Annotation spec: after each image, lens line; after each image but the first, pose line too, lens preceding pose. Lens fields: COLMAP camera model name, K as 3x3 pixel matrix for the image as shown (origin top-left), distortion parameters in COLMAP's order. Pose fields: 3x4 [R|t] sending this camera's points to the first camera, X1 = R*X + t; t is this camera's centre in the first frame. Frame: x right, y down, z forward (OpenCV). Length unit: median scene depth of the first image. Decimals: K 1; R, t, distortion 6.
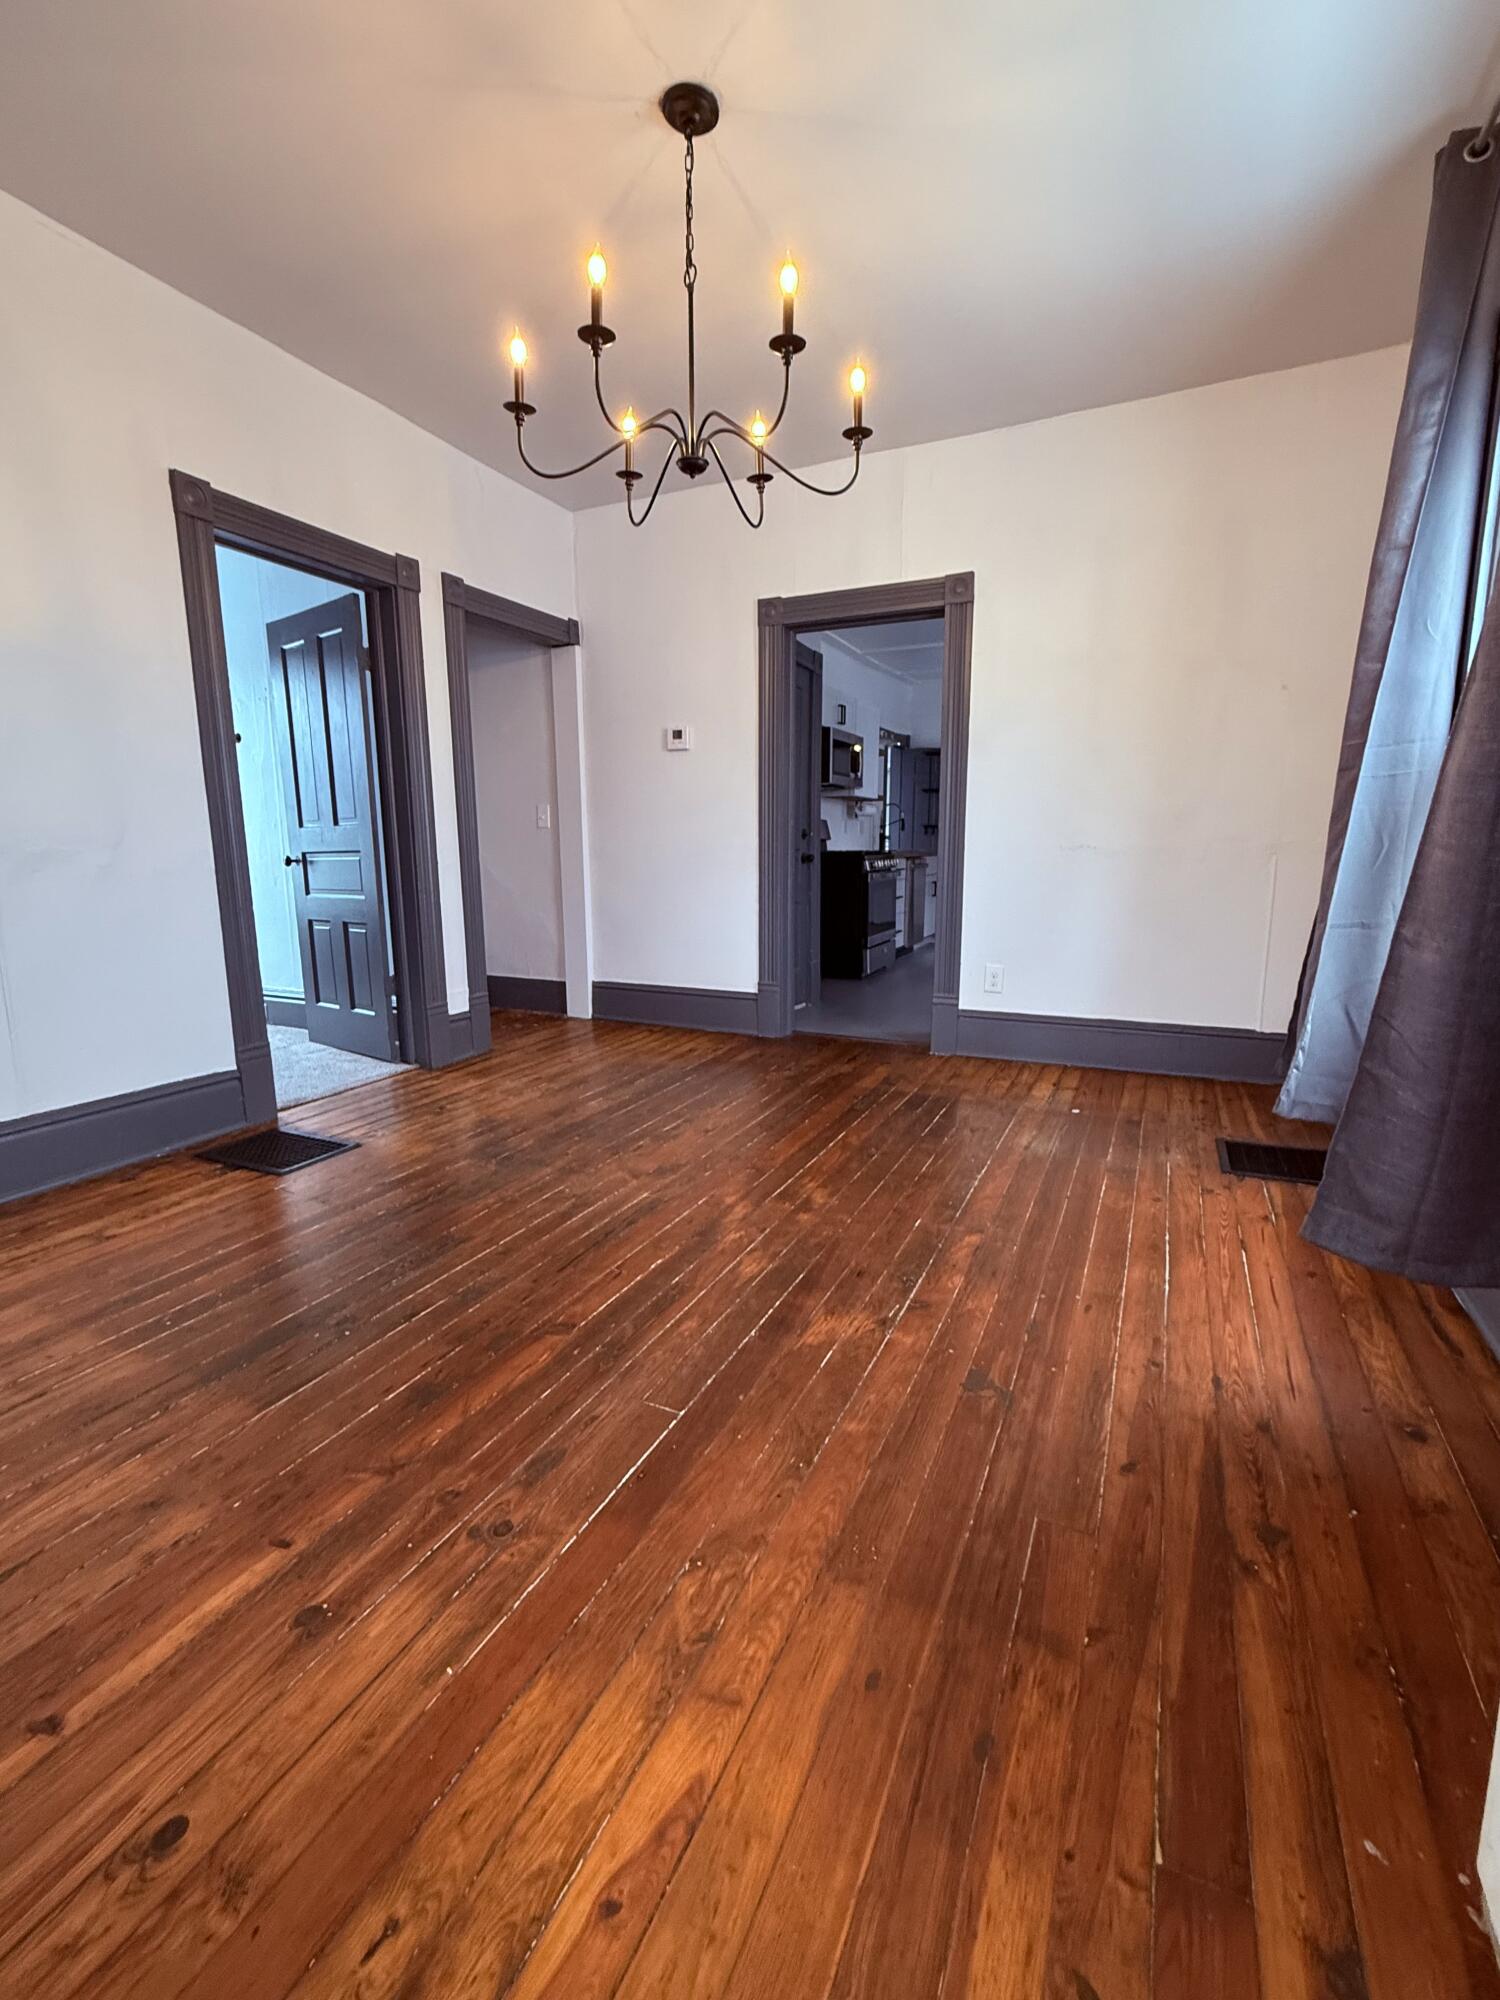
lens RADIAL K [[886.0, 0, 750.0], [0, 886.0, 1000.0], [0, 0, 1]] dist [-0.001221, 0.000336]
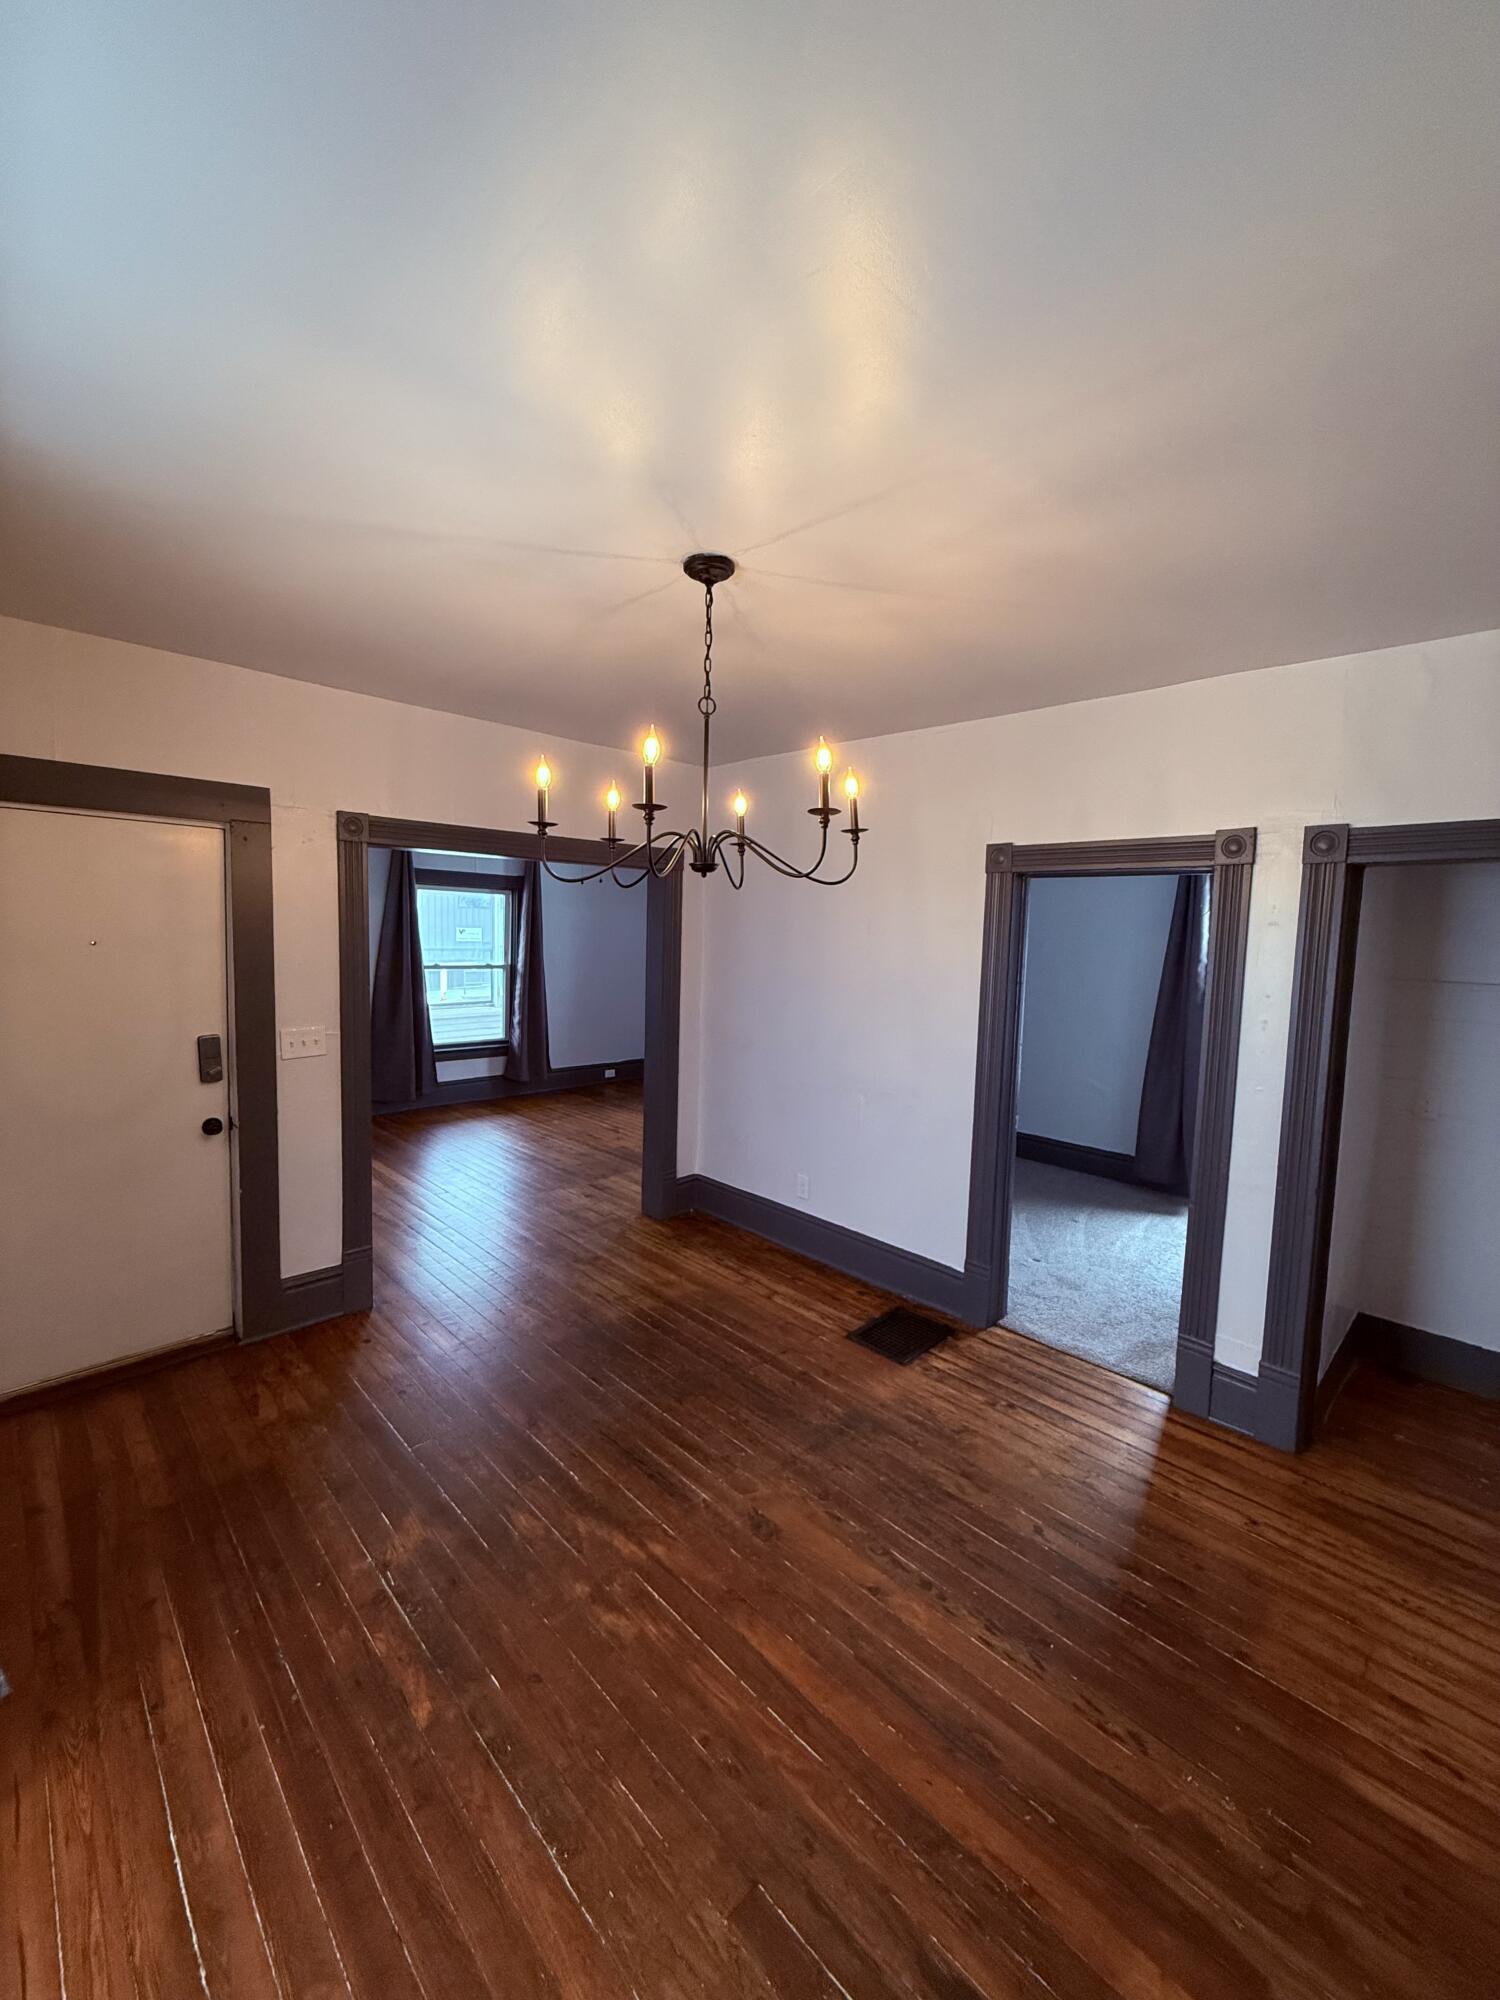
lens RADIAL K [[793.1, 0, 750.0], [0, 793.1, 1000.0], [0, 0, 1]] dist [-0.003017, 0.000282]
pose [[-0.350682, 0.078433, -0.933204, 0.681237], [-0.188064, 0.970289, 0.152221, -0.500003], [0.917417, 0.228883, -0.325513, 1.162154]]
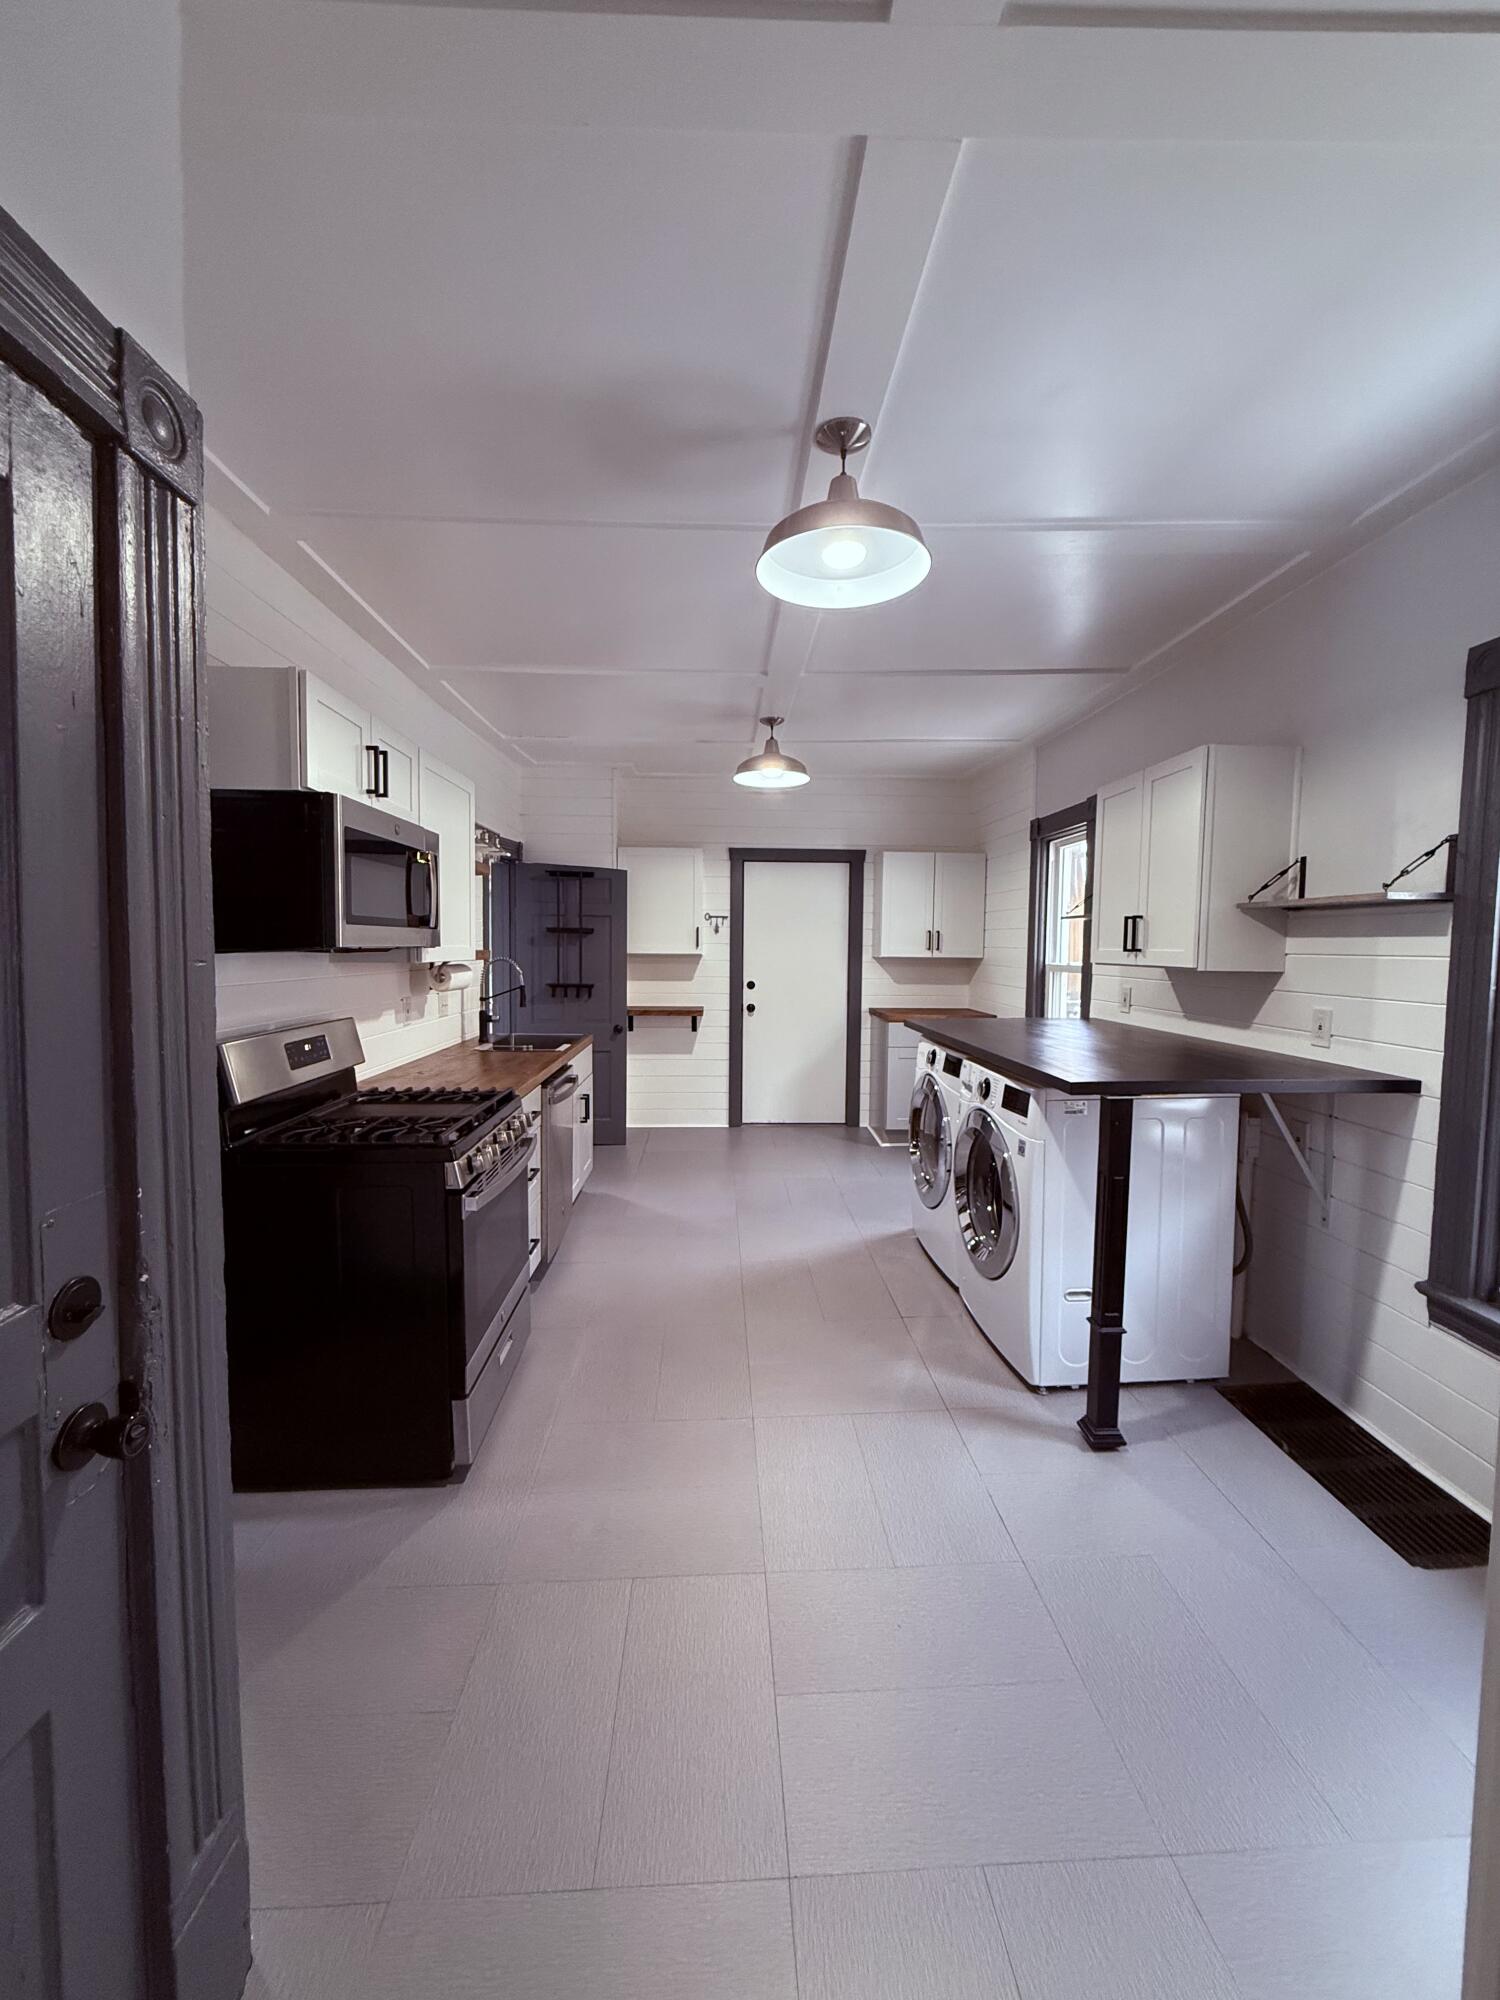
lens RADIAL K [[793.1, 0, 750.0], [0, 793.1, 1000.0], [0, 0, 1]] dist [-0.003017, 0.000282]
pose [[0.884855, -0.017878, 0.465523, 0.213456], [0.067386, 0.993666, -0.089925, -0.454319], [-0.460967, 0.110940, 0.880455, 1.589511]]
